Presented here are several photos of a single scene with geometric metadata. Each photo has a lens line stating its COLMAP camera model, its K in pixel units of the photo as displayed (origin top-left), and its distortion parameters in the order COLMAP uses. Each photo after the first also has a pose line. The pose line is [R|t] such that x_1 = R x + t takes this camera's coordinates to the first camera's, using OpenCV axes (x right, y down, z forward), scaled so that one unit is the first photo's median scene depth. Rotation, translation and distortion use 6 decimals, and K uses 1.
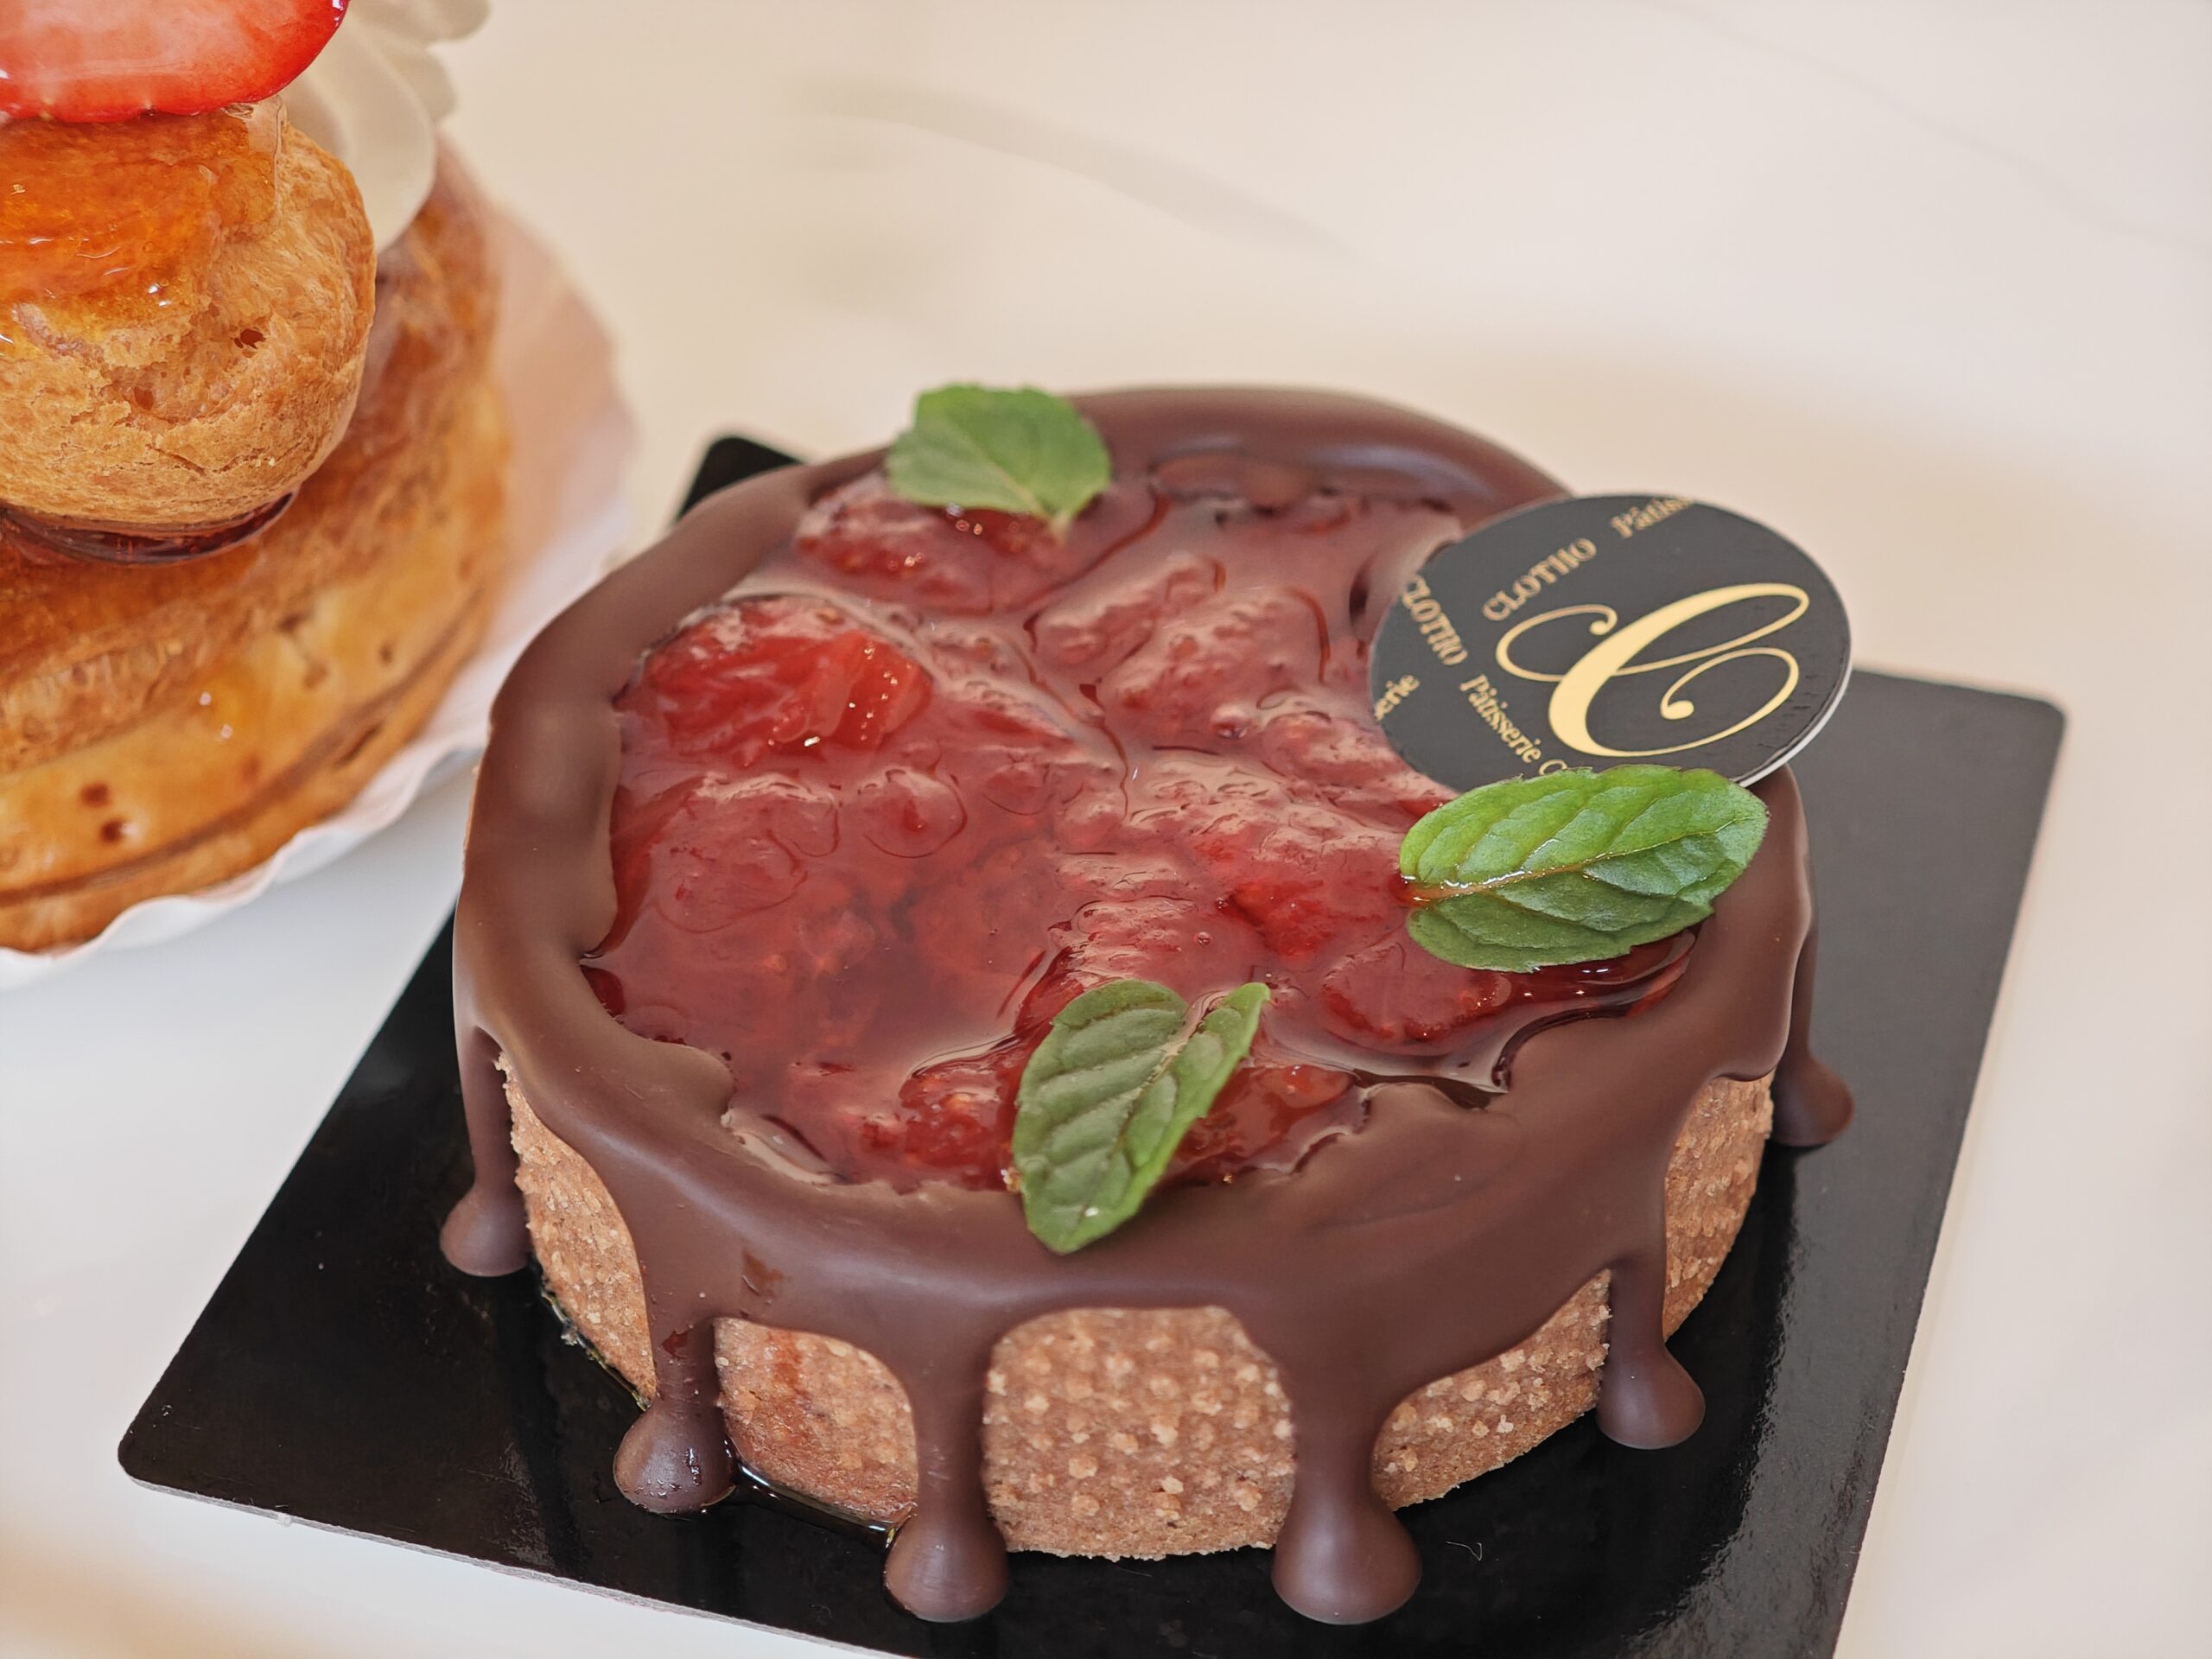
lens RADIAL K [[4298.6, 0, 1106.3], [0, 4298.6, 835.9], [0, 0, 1]] dist [0.027999, 0.000000]
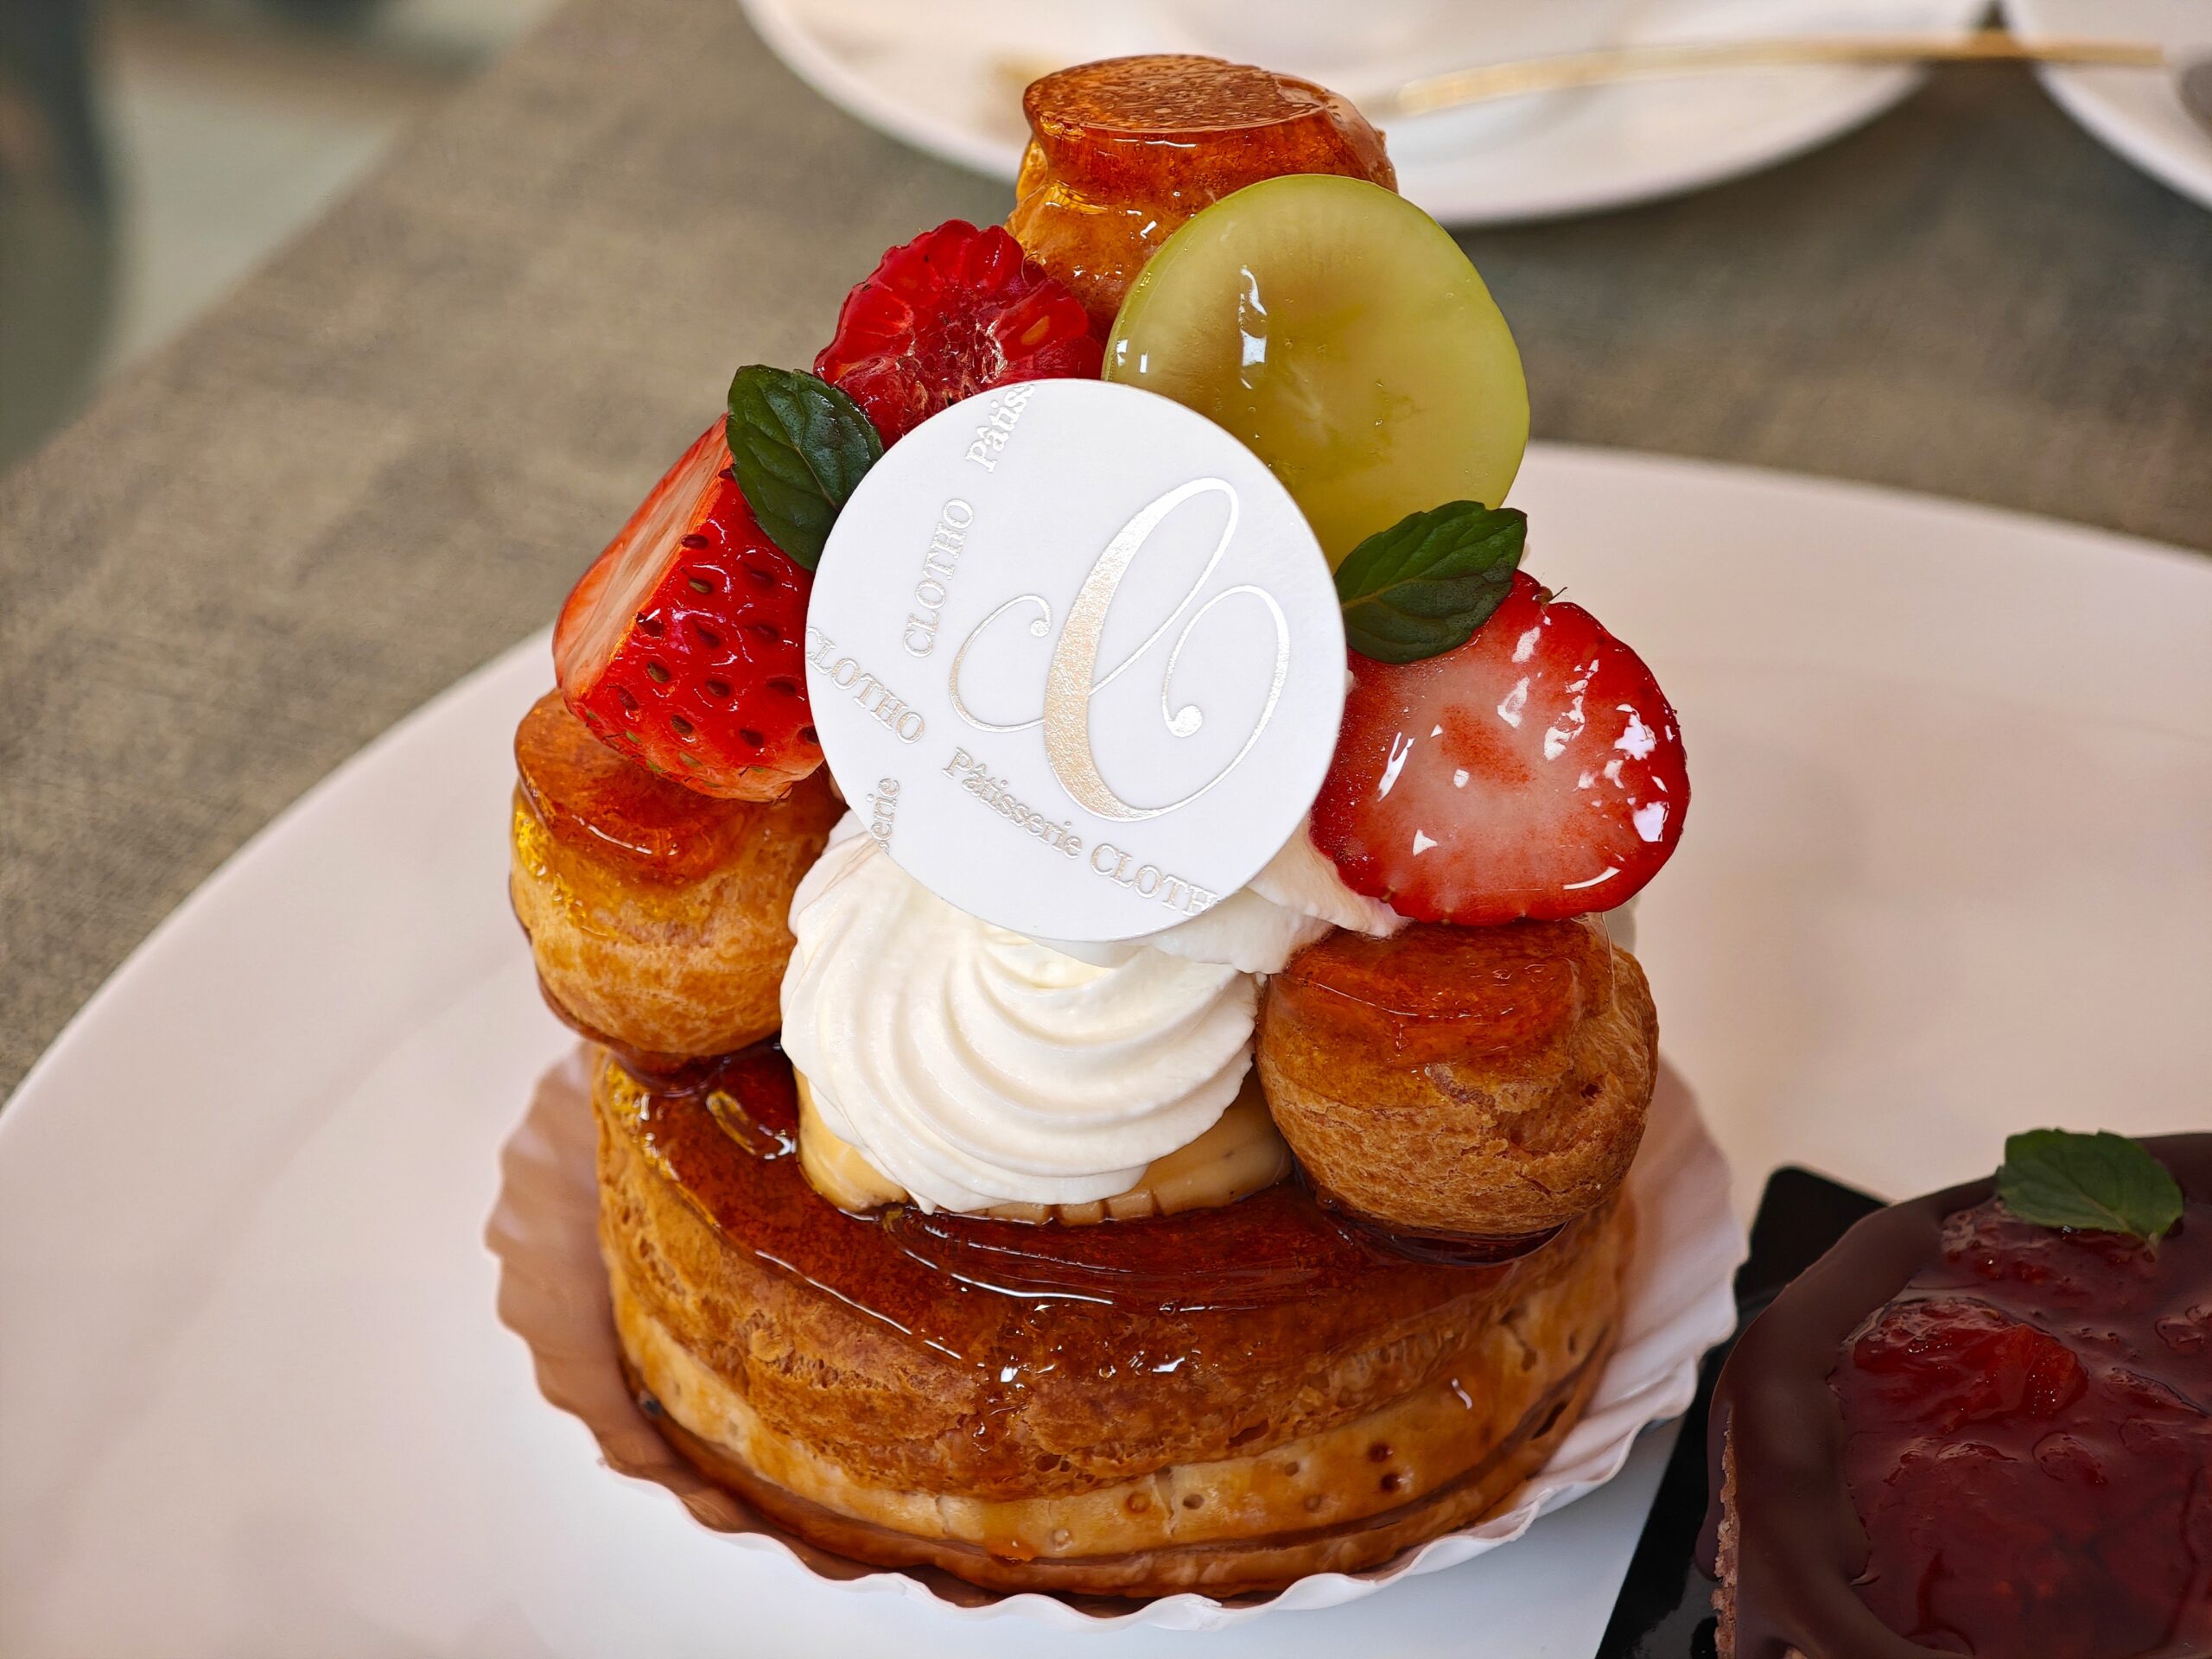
lens RADIAL K [[4298.6, 0, 1106.3], [0, 4298.6, 821.9], [0, 0, 1]] dist [0.027999, 0.000000]
pose [[0.997433, 0.002076, -0.071583, -0.233215], [-0.014605, 0.984469, -0.174949, 0.030971], [0.070108, 0.175545, 0.981972, -0.274466]]
